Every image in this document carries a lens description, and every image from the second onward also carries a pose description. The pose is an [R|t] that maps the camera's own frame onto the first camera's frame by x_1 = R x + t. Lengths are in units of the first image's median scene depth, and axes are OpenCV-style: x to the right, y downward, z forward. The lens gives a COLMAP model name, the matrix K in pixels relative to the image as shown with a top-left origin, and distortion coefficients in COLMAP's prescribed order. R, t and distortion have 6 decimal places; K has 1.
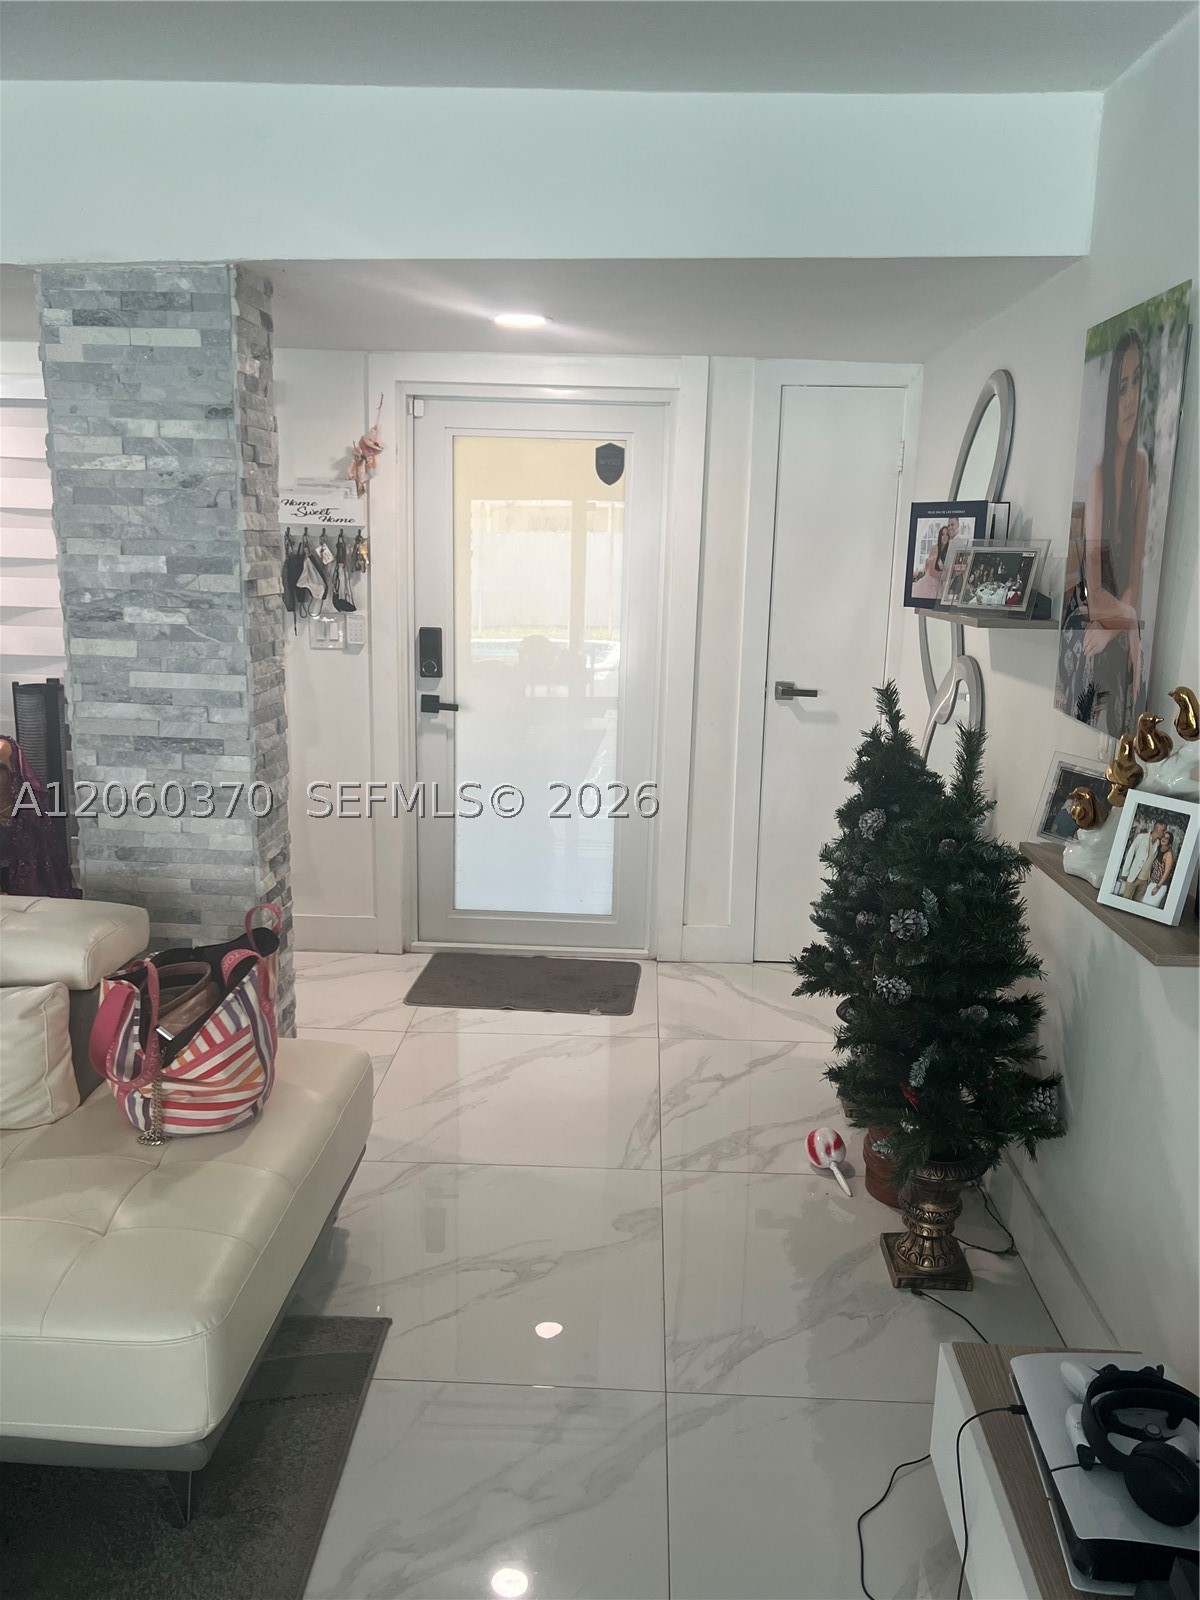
lens RADIAL K [[1207.2, 0, 620.1], [0, 1207.2, 804.2], [0, 0, 1]] dist [0.059005, -0.073380]
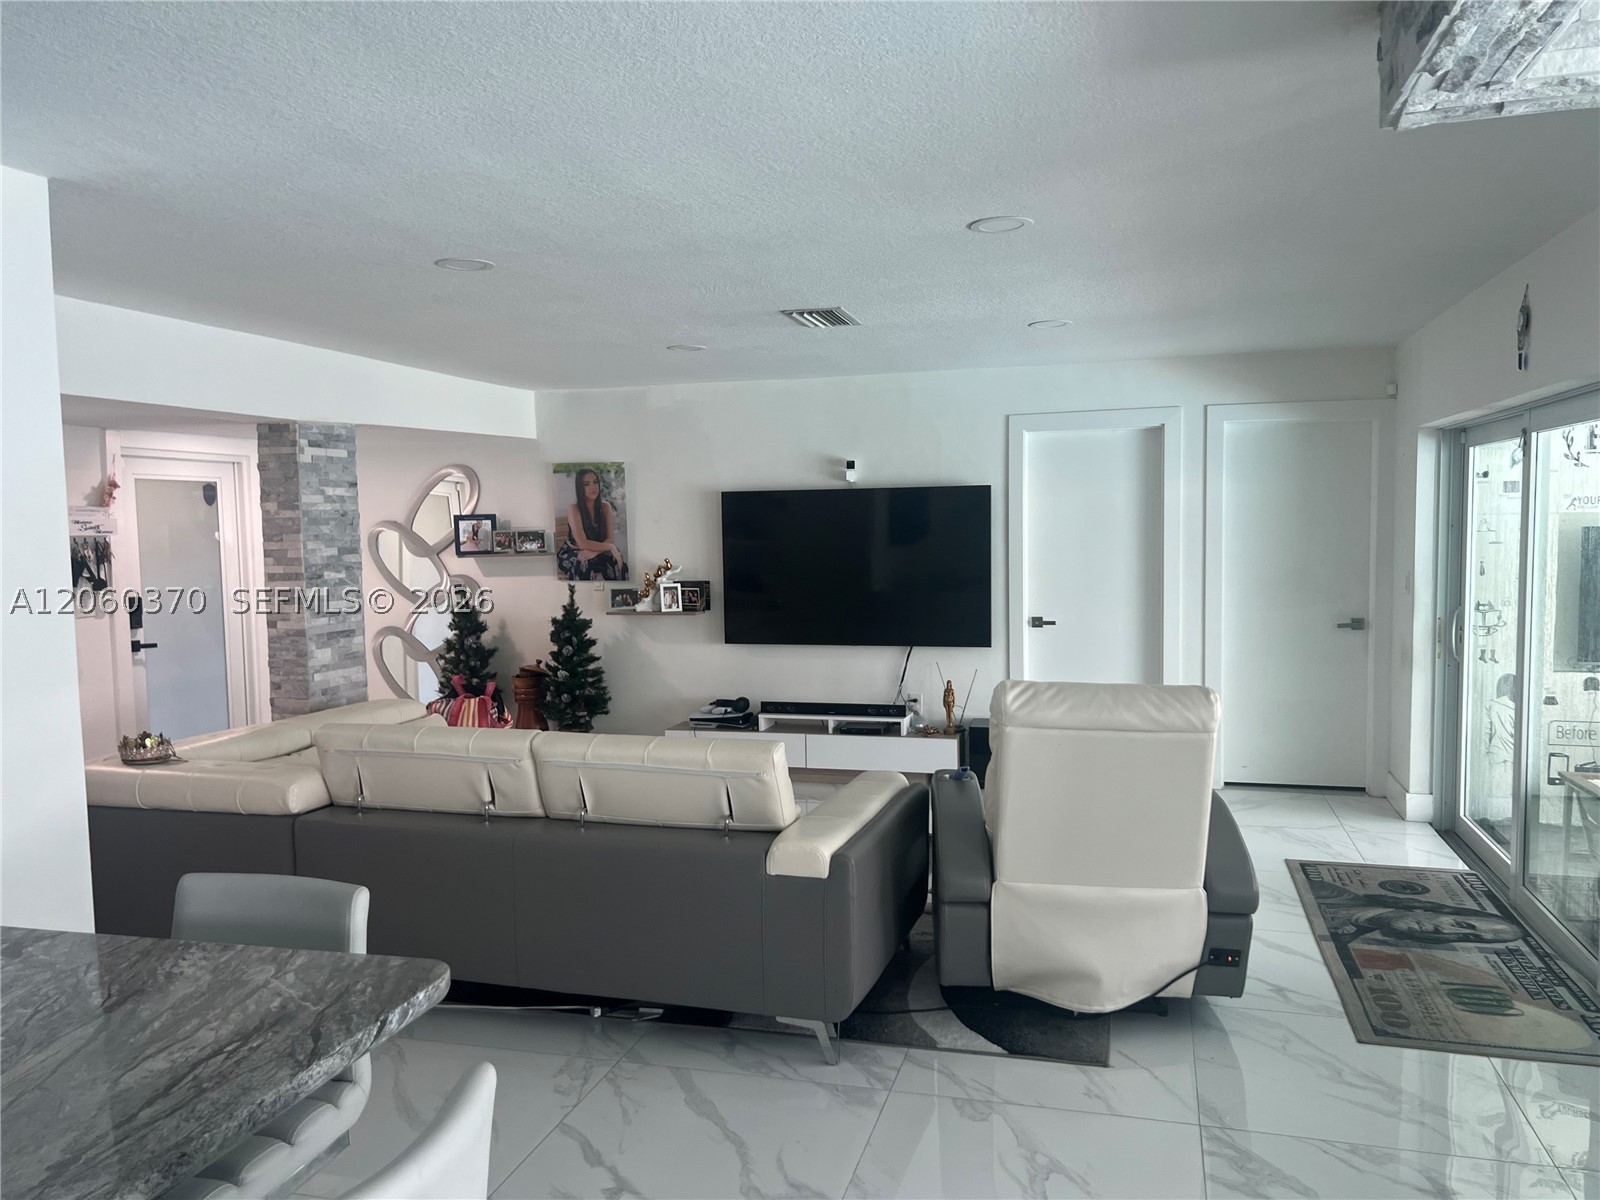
lens RADIAL K [[1207.2, 0, 804.2], [0, 1207.2, 607.1], [0, 0, 1]] dist [0.059005, -0.073380]
pose [[0.237891, -0.096327, 0.966504, -2.271884], [0.235703, 0.971052, 0.038765, 0.013508], [-0.942259, 0.218586, 0.253709, -0.319486]]
